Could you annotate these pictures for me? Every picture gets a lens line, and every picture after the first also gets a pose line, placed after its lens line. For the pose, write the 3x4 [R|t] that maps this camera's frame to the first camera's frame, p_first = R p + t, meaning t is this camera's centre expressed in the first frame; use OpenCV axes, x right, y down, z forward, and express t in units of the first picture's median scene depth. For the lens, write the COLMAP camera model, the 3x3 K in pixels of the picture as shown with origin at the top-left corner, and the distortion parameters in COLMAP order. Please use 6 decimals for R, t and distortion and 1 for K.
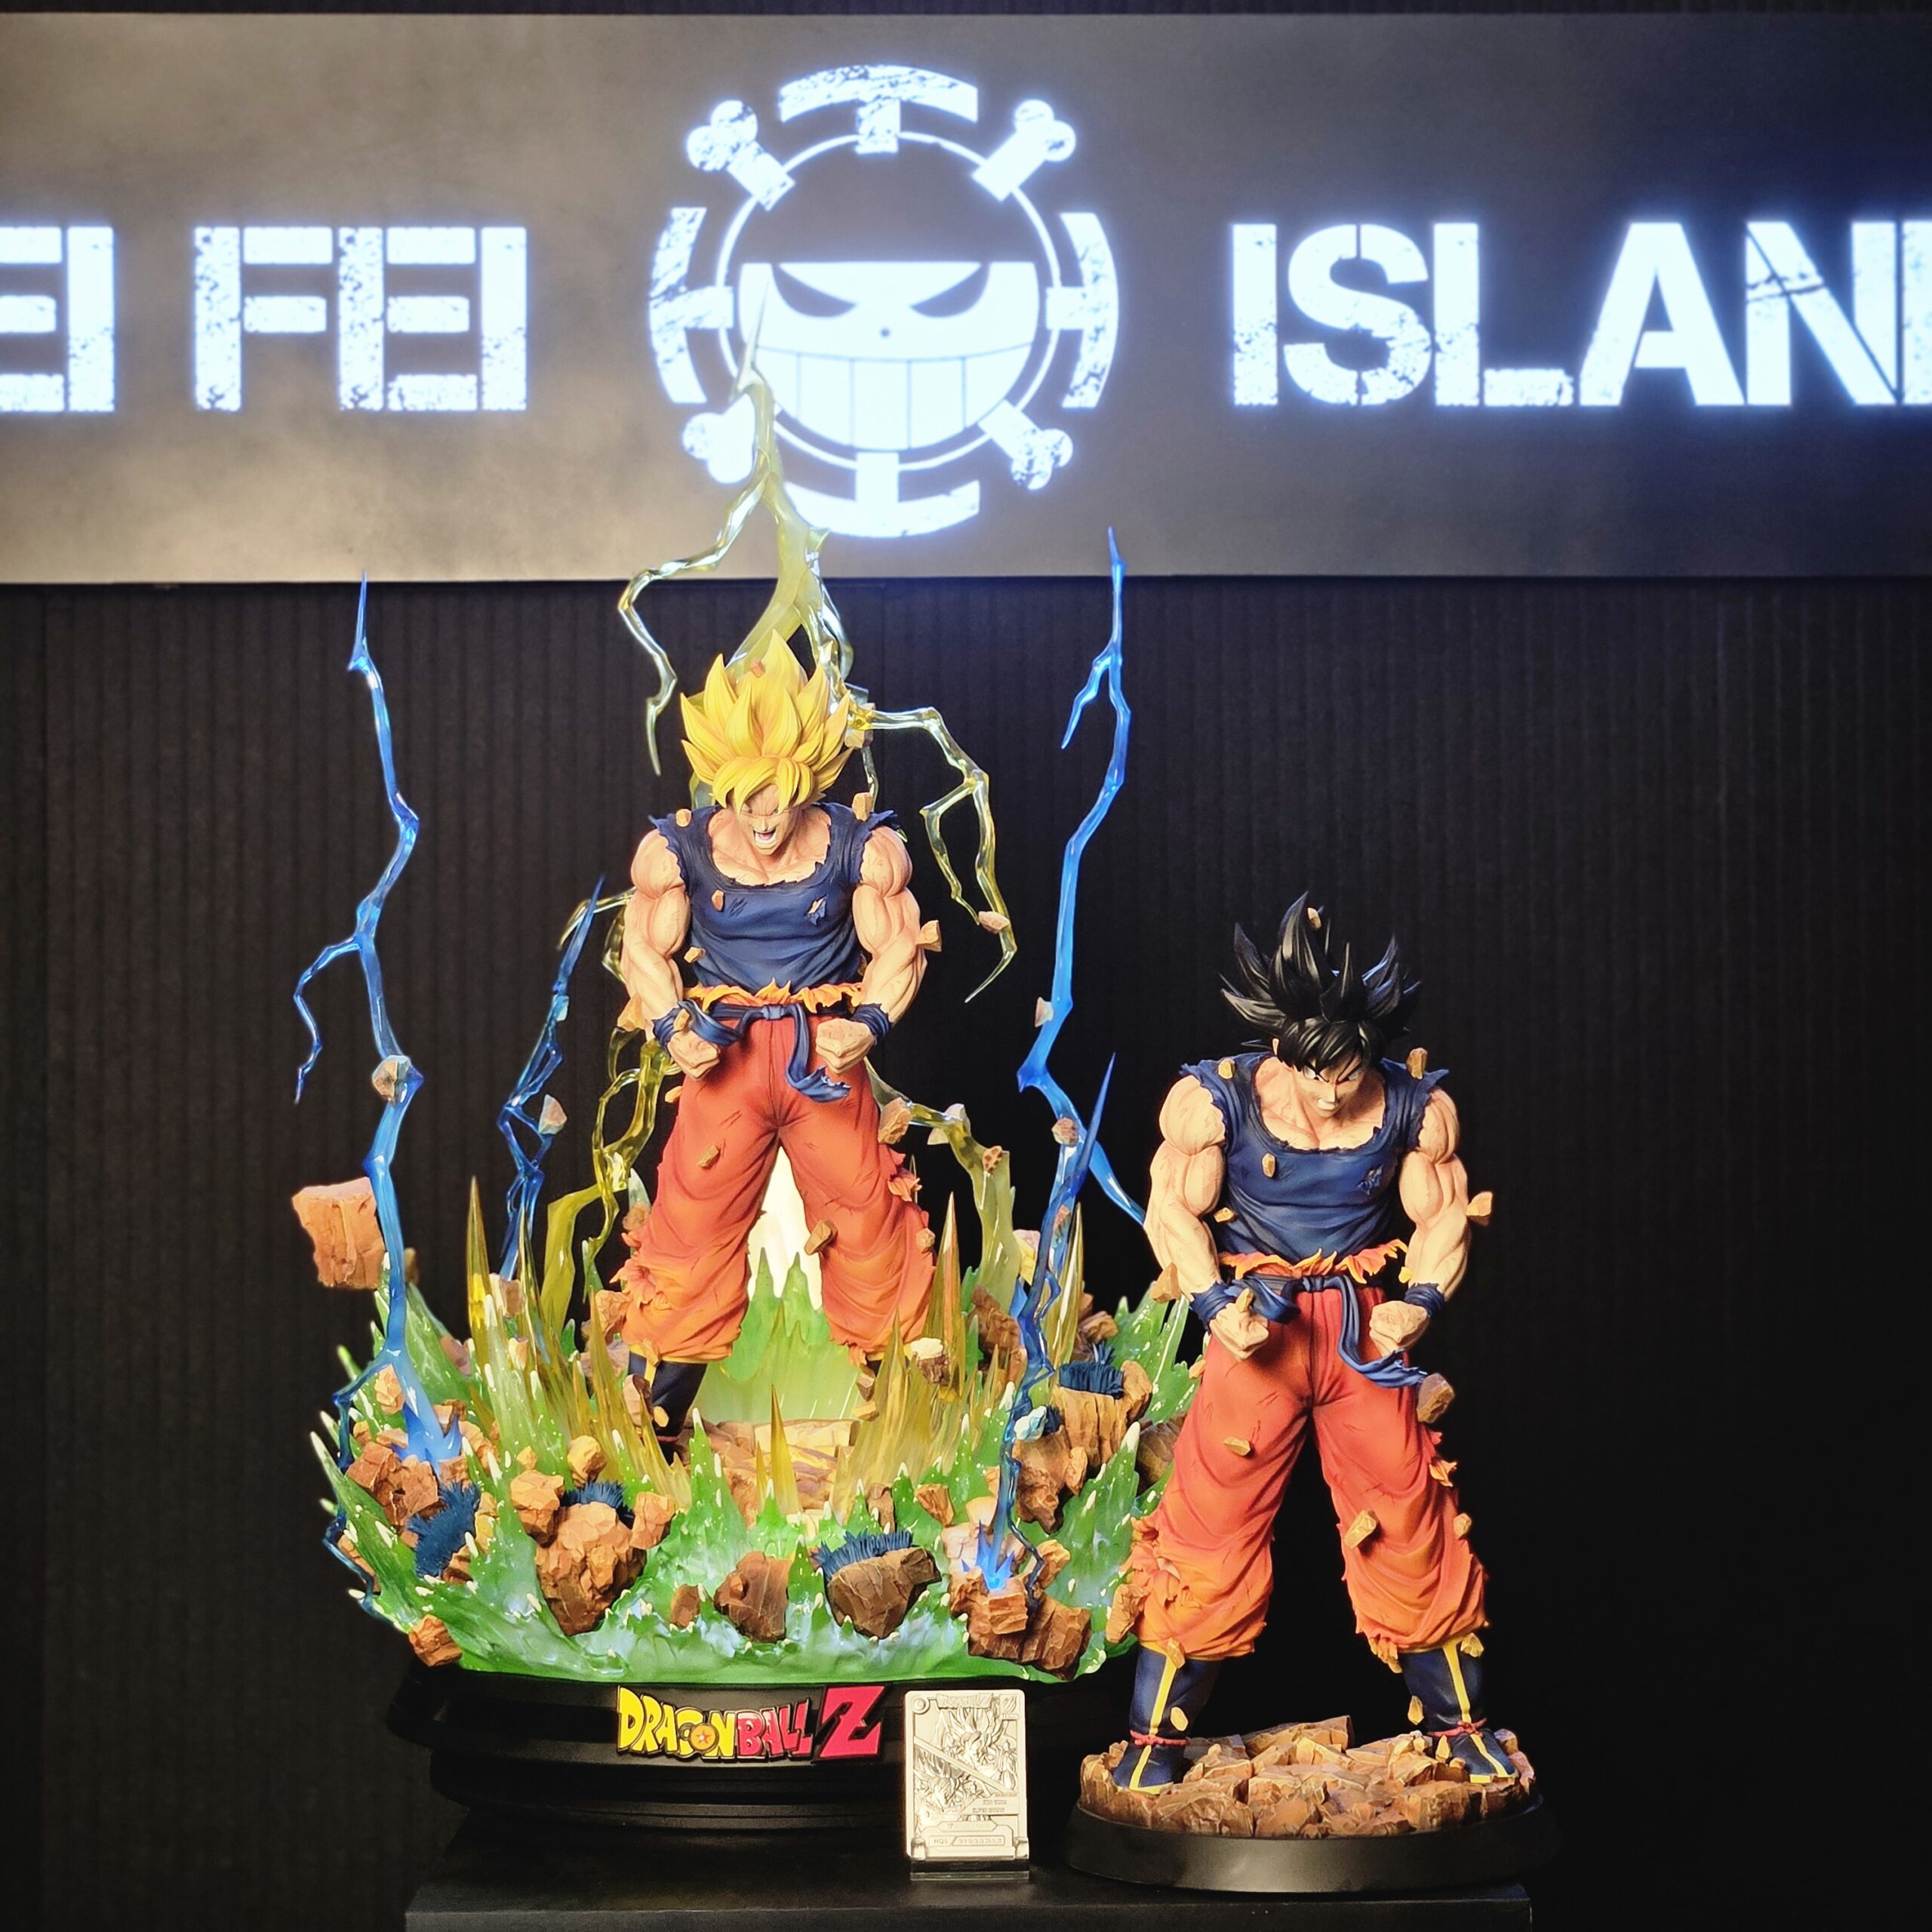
lens RADIAL K [[5215.3, 0, 1070.9], [0, 5215.3, 955.5], [0, 0, 1]] dist [-0.784063, 10.979474]
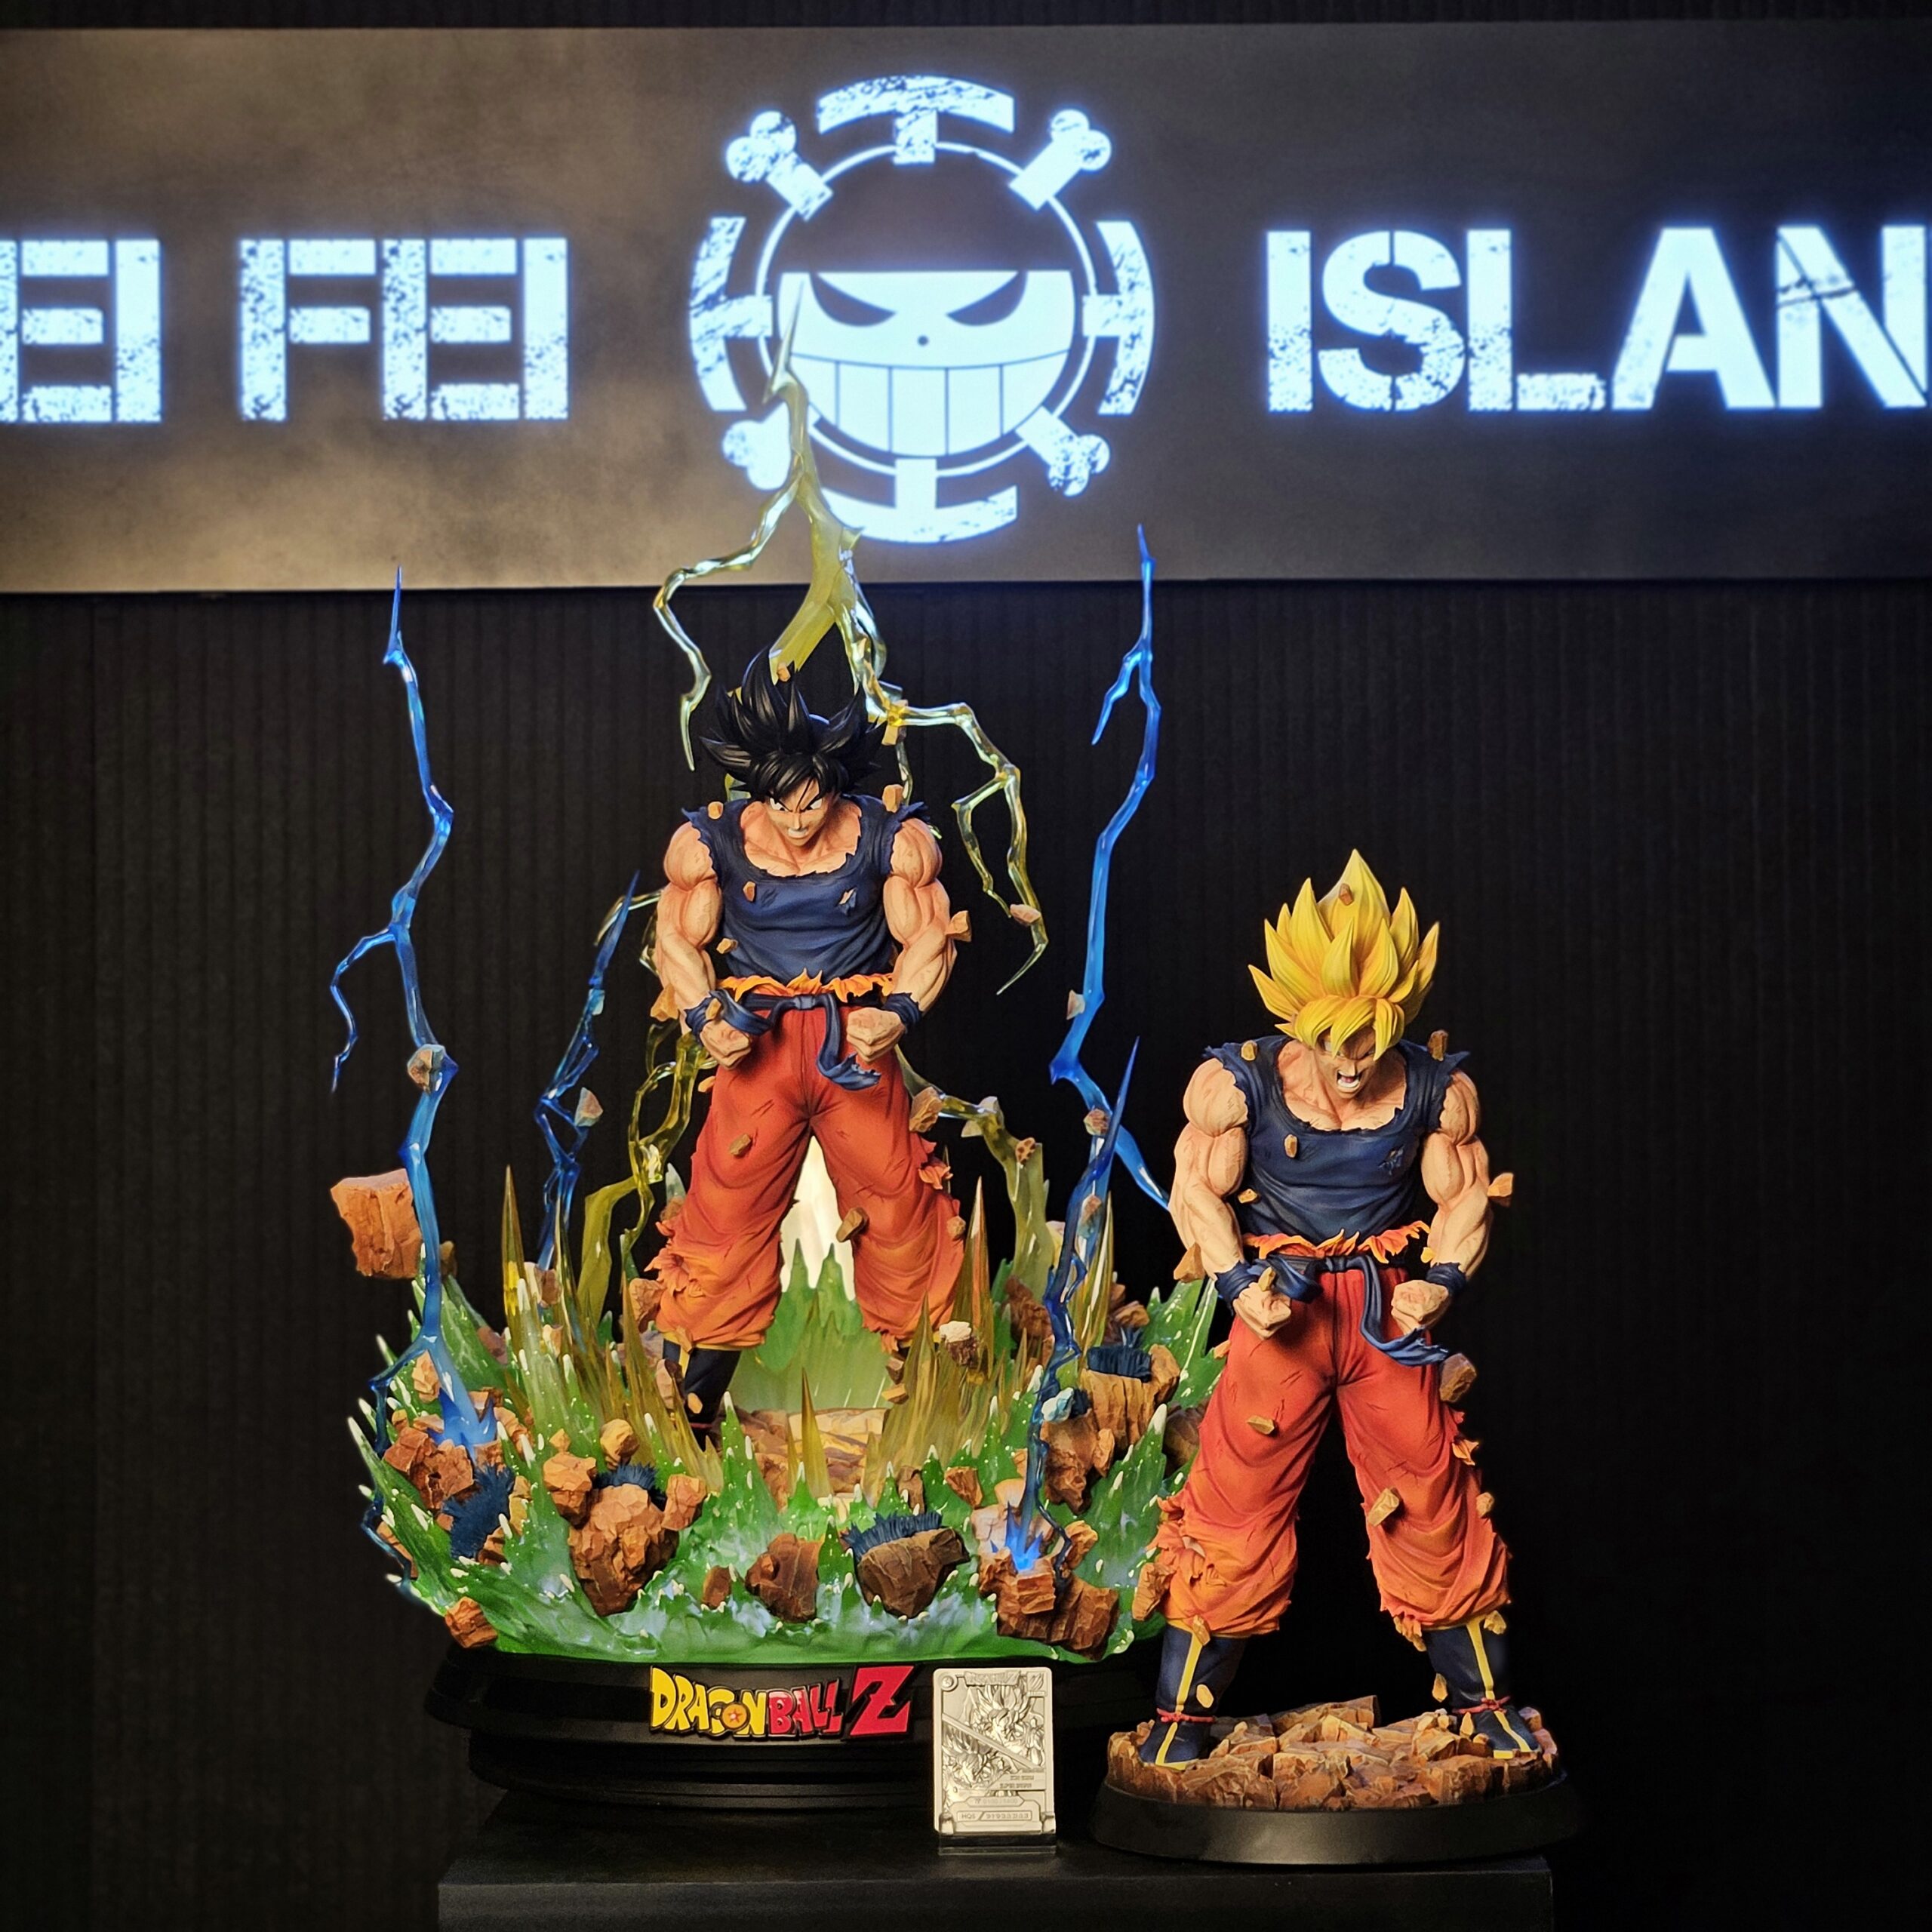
lens RADIAL K [[5215.3, 0, 1070.9], [0, 5215.3, 955.5], [0, 0, 1]] dist [-0.784063, 10.979474]
pose [[0.999893, -0.003594, -0.014195, 0.009078], [0.003474, 0.999958, -0.008448, 0.010876], [0.014224, 0.008398, 0.999864, -0.010622]]
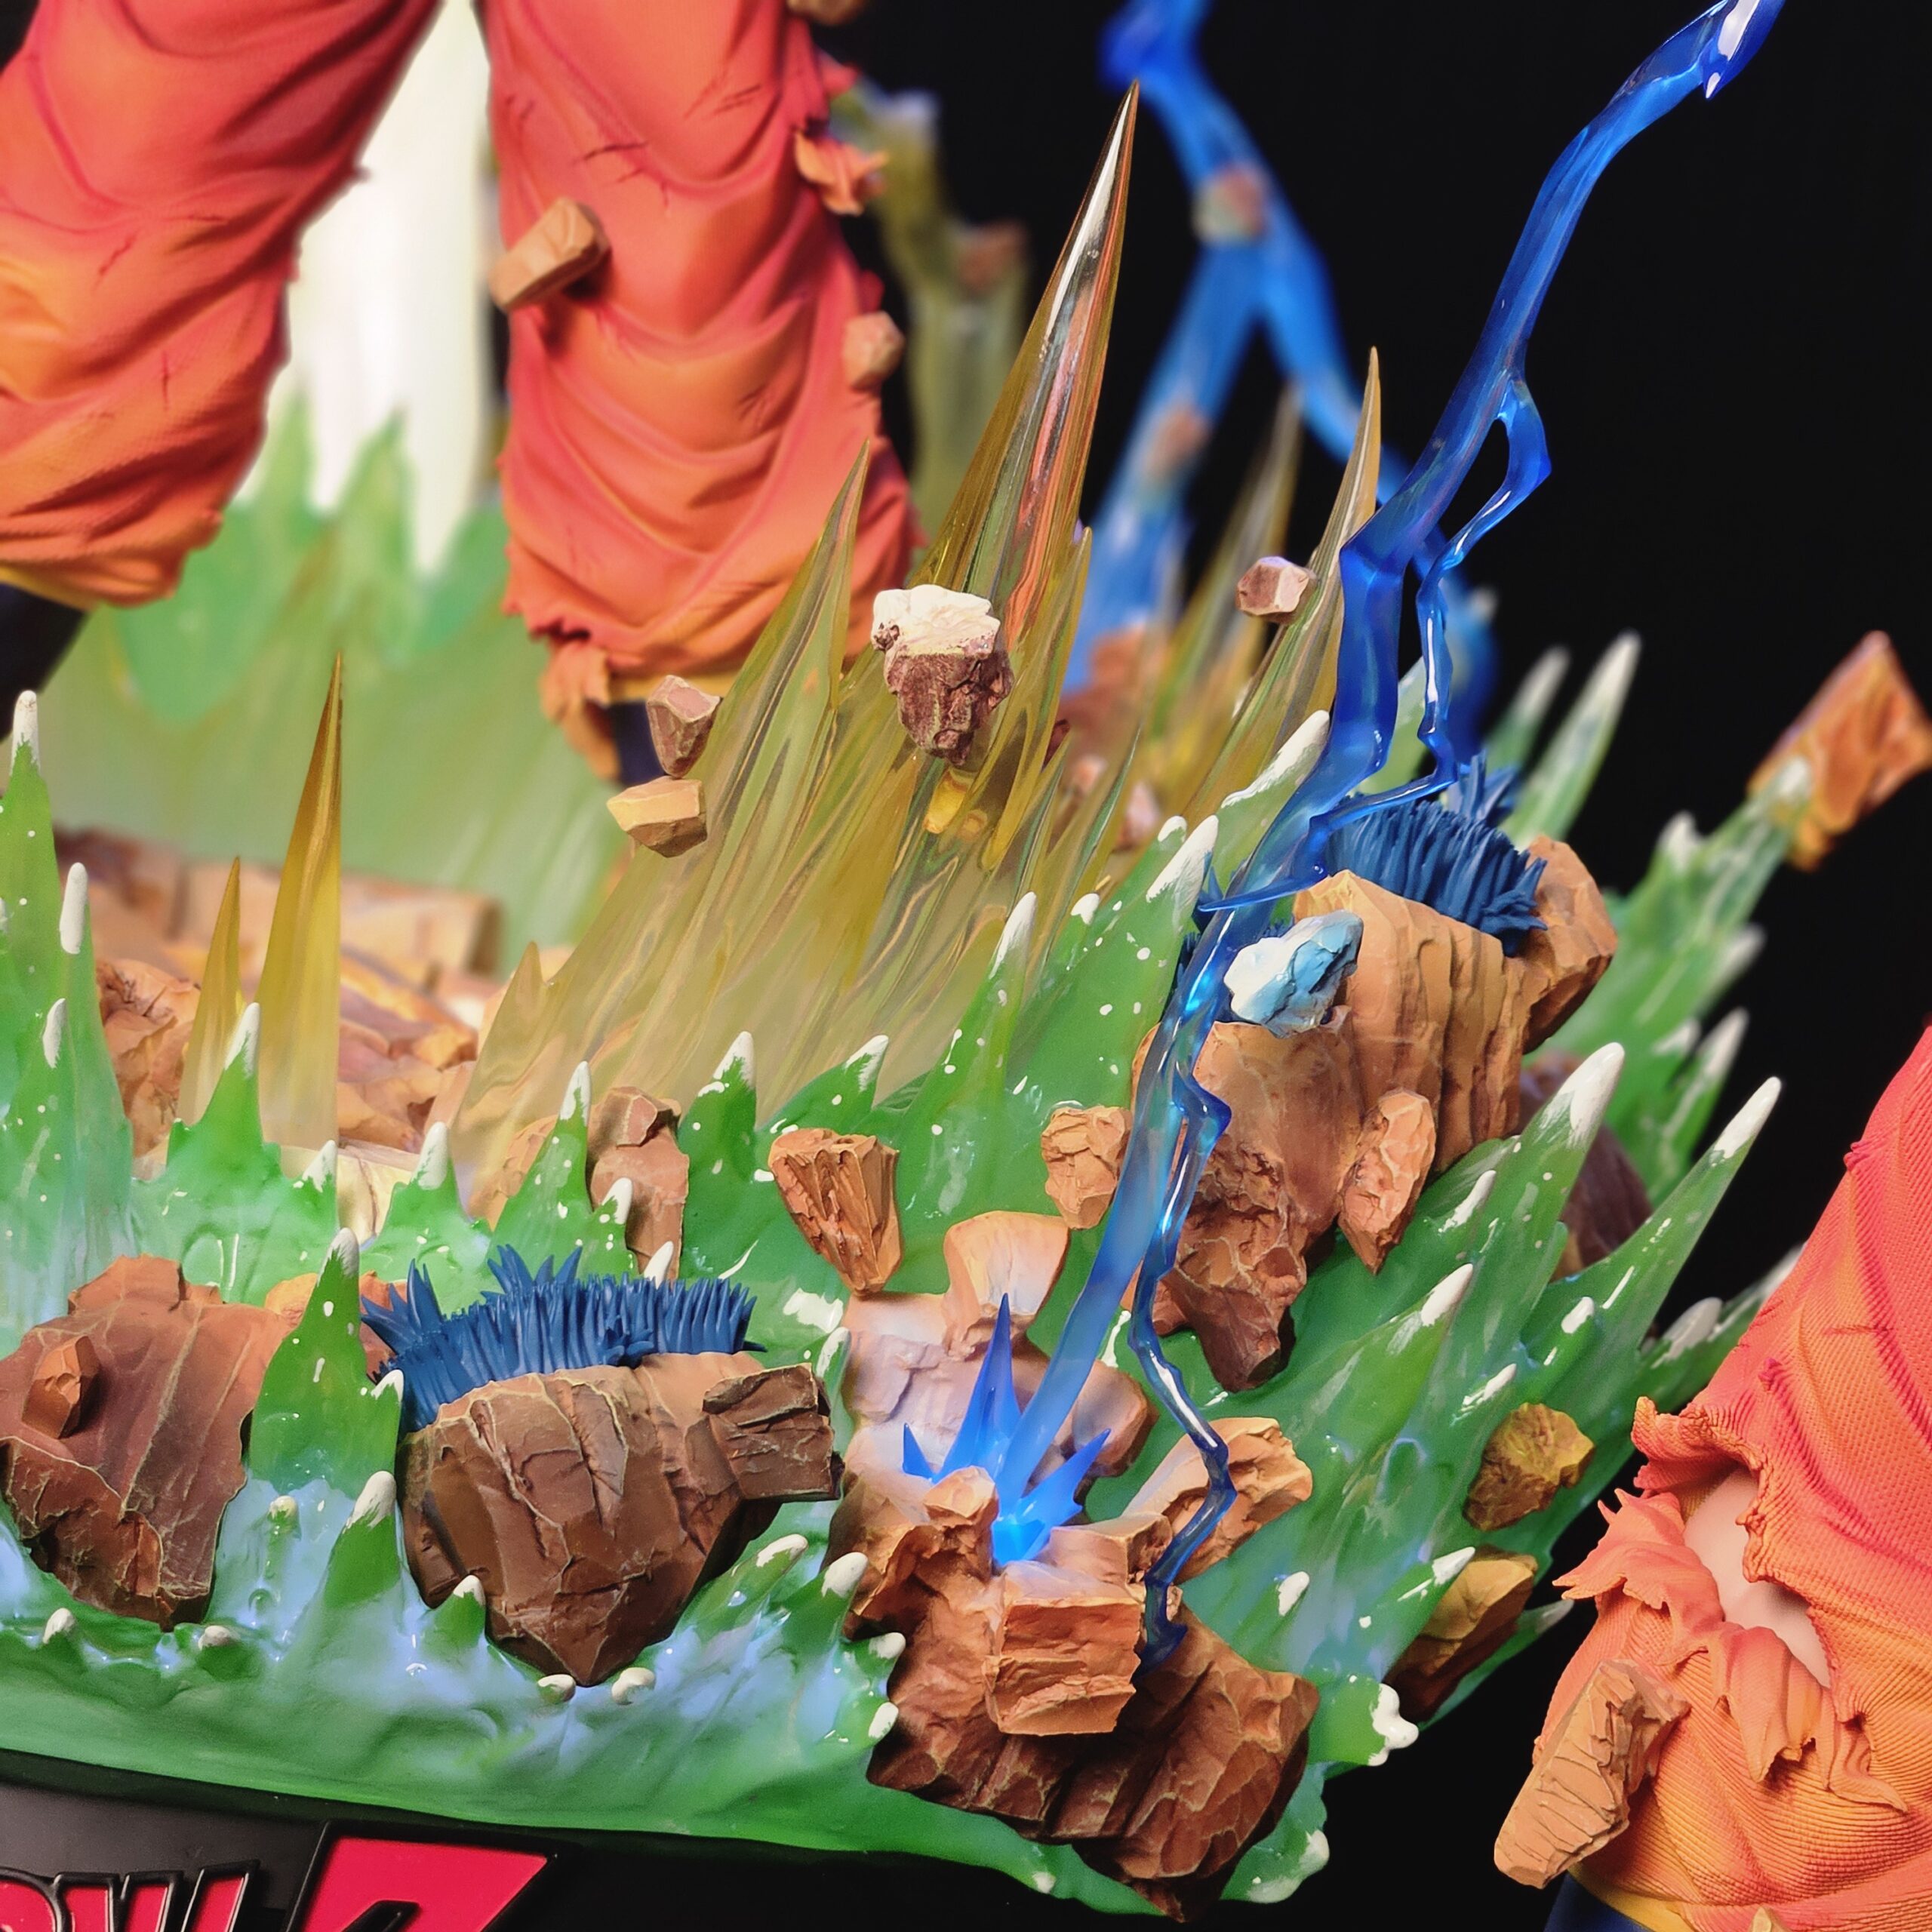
lens RADIAL K [[5215.3, 0, 1070.9], [0, 5215.3, 955.5], [0, 0, 1]] dist [-0.784063, 10.979474]
pose [[0.973189, 0.189757, 0.129982, -0.051204], [-0.195541, 0.980135, 0.033162, 0.080264], [-0.121107, -0.057690, 0.990962, 0.715603]]
